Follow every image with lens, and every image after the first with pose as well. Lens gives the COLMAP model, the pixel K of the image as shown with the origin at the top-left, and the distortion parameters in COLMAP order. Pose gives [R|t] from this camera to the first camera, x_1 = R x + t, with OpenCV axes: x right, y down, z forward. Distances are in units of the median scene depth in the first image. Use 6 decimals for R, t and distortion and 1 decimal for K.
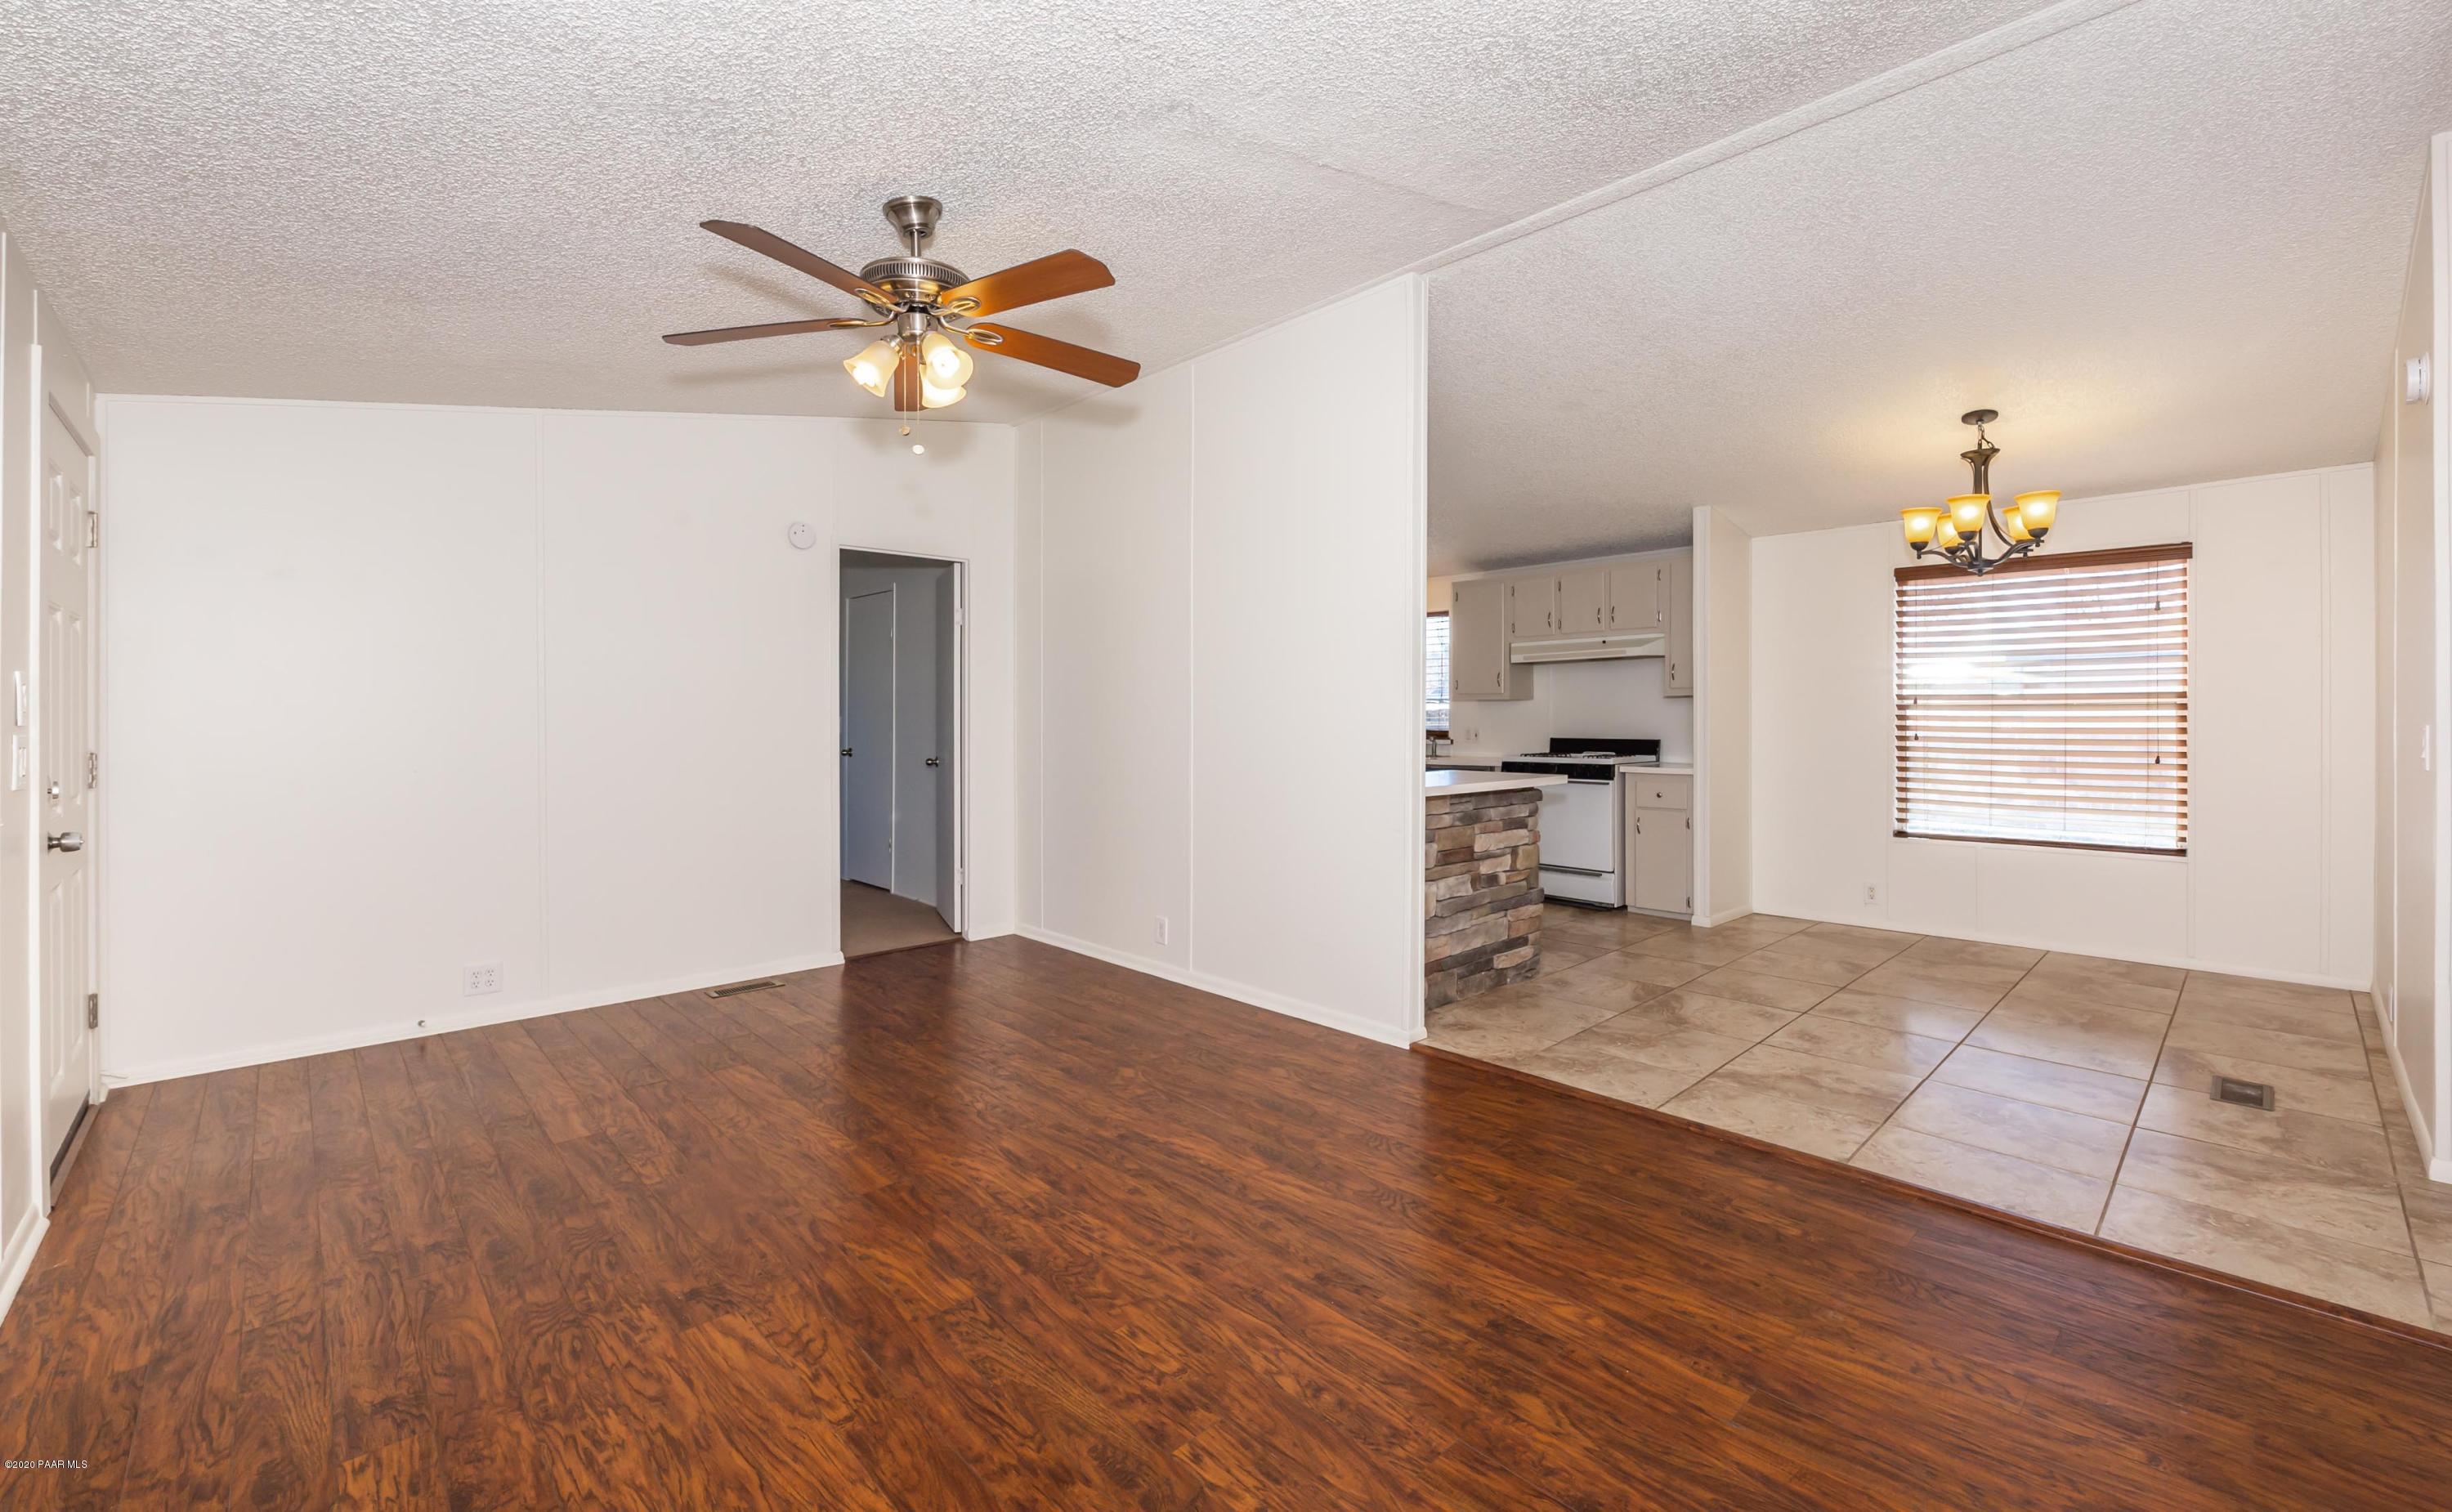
lens RADIAL K [[999.4, 0, 1233.0], [0, 999.4, 704.7], [0, 0, 1]] dist [0.000907, 0.000218]
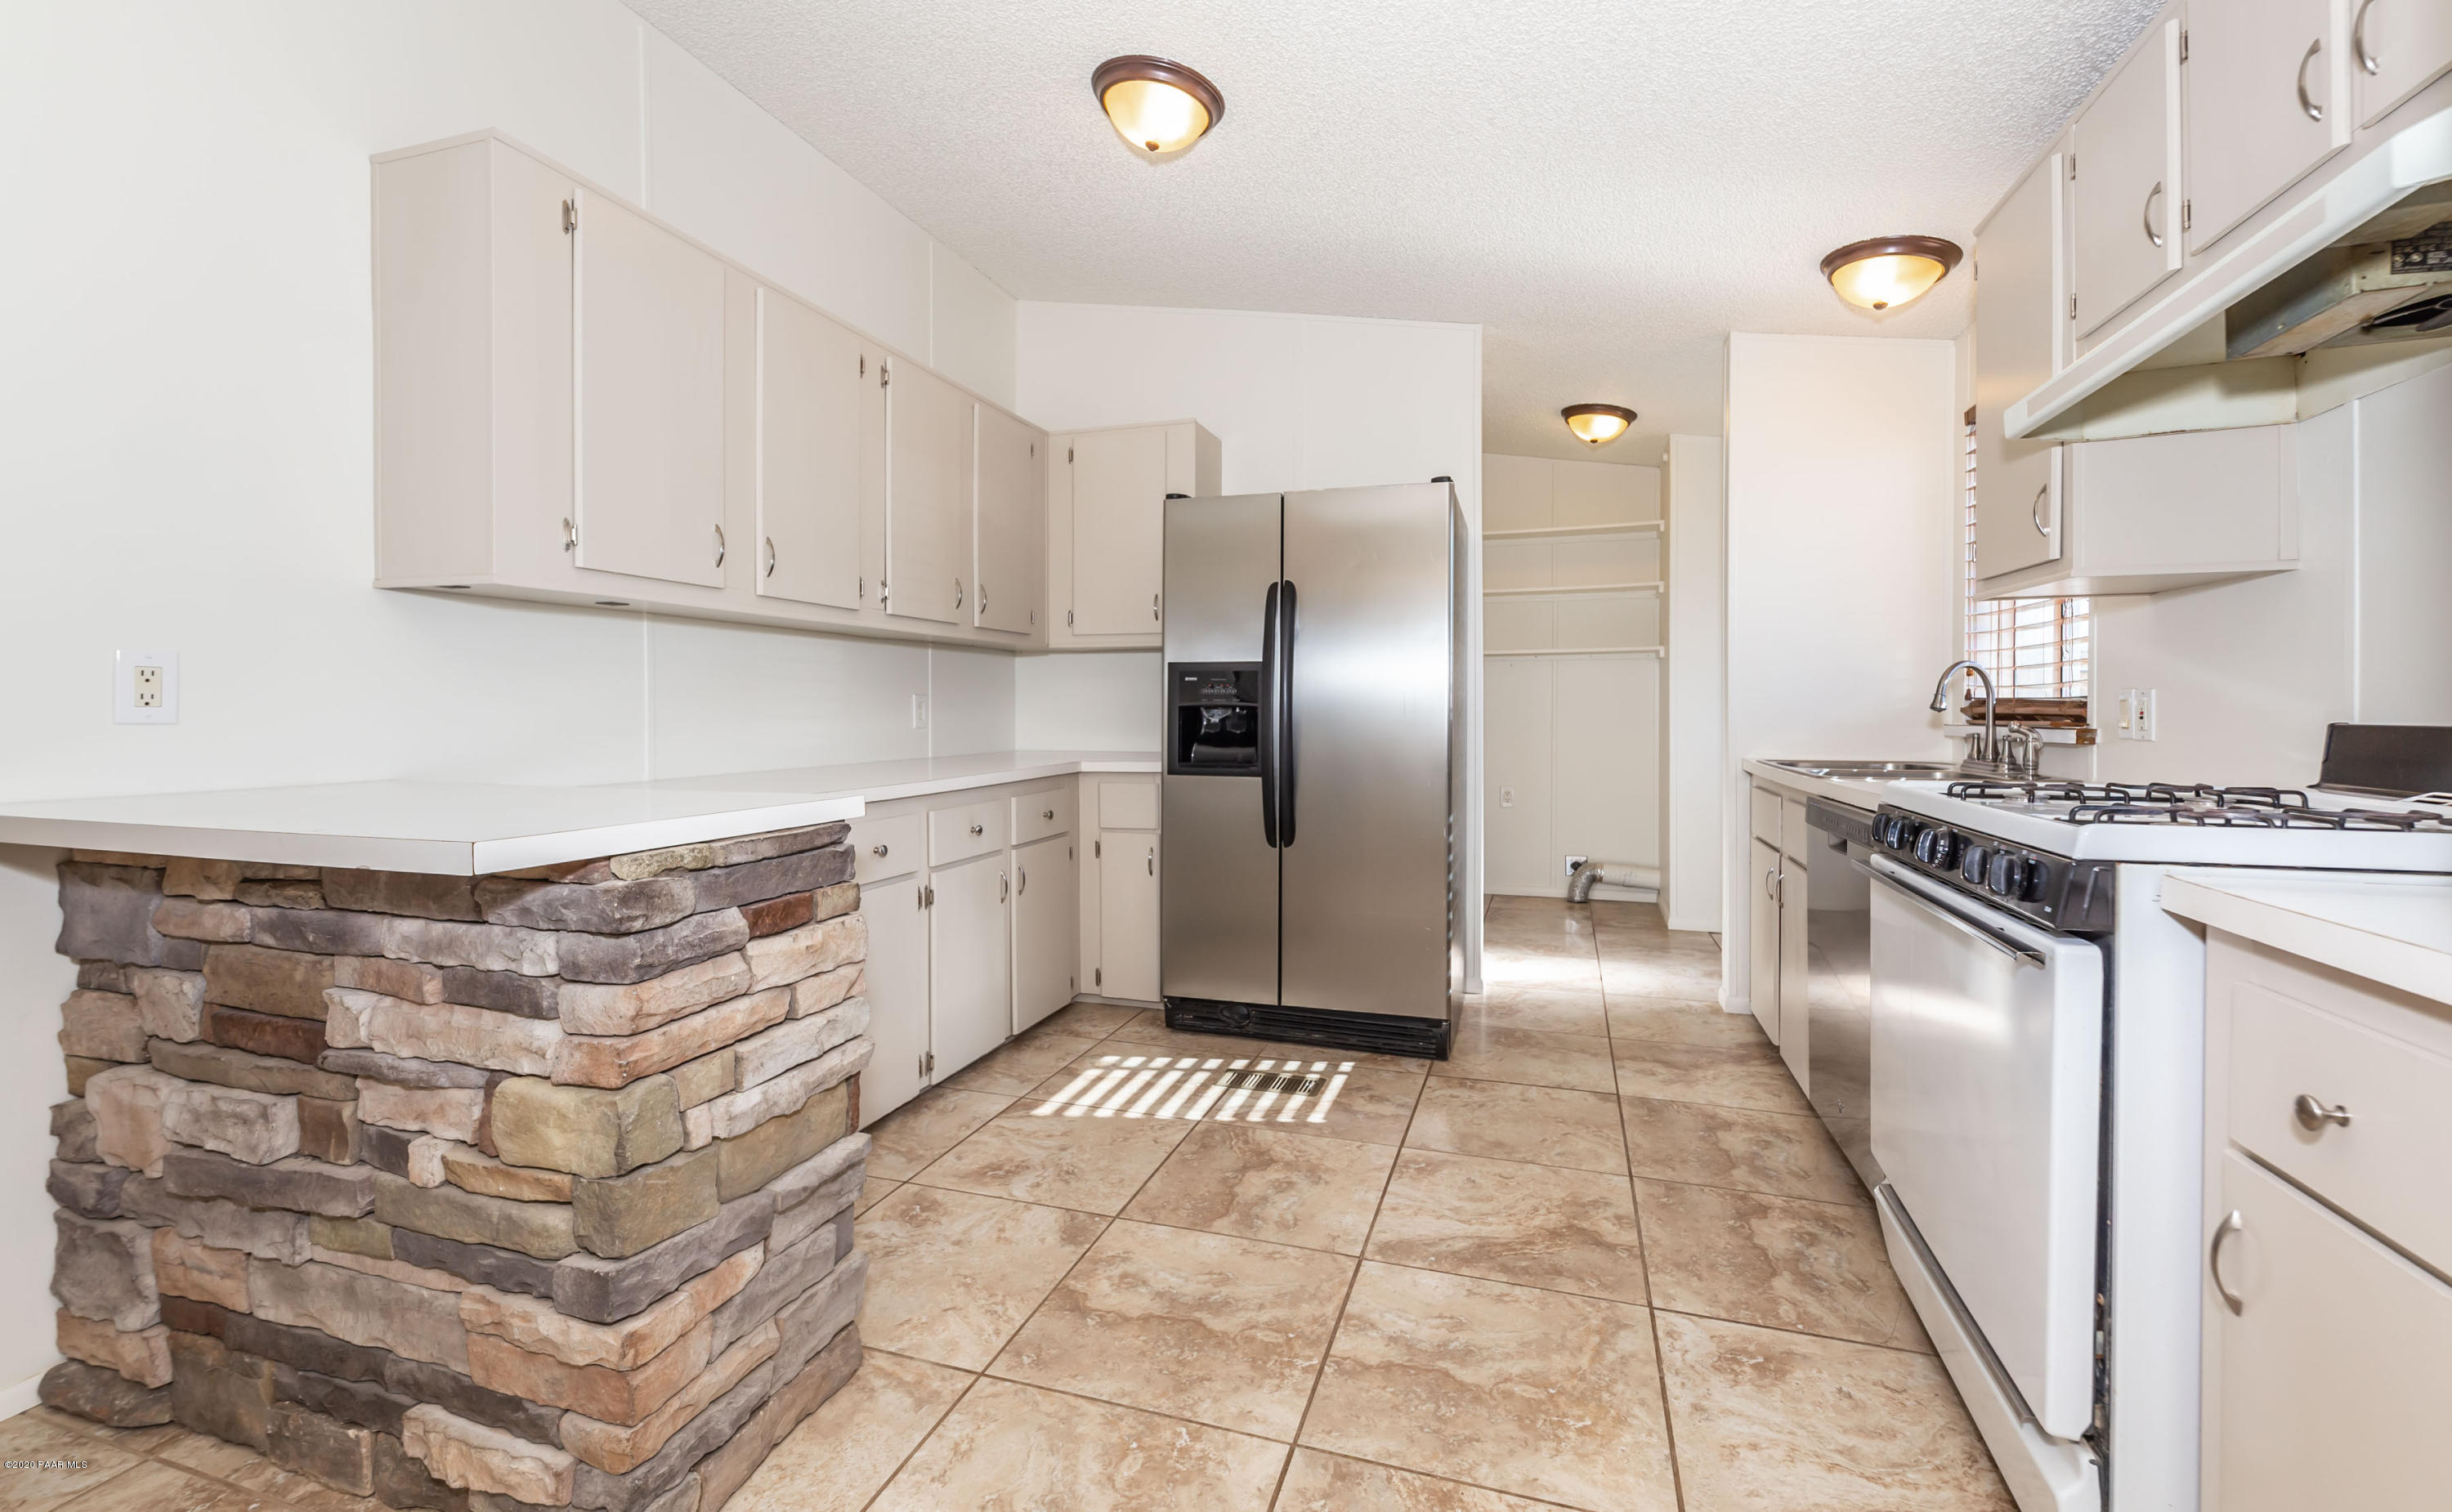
lens RADIAL K [[991.8, 0, 1229.5], [0, 991.8, 717.2], [0, 0, 1]] dist [-0.006809, -0.000144]
pose [[0.474699, 0.006869, -0.880122, 0.657148], [0.010523, 0.999854, 0.013478, 0.042372], [0.880085, -0.015659, 0.474557, 1.106678]]
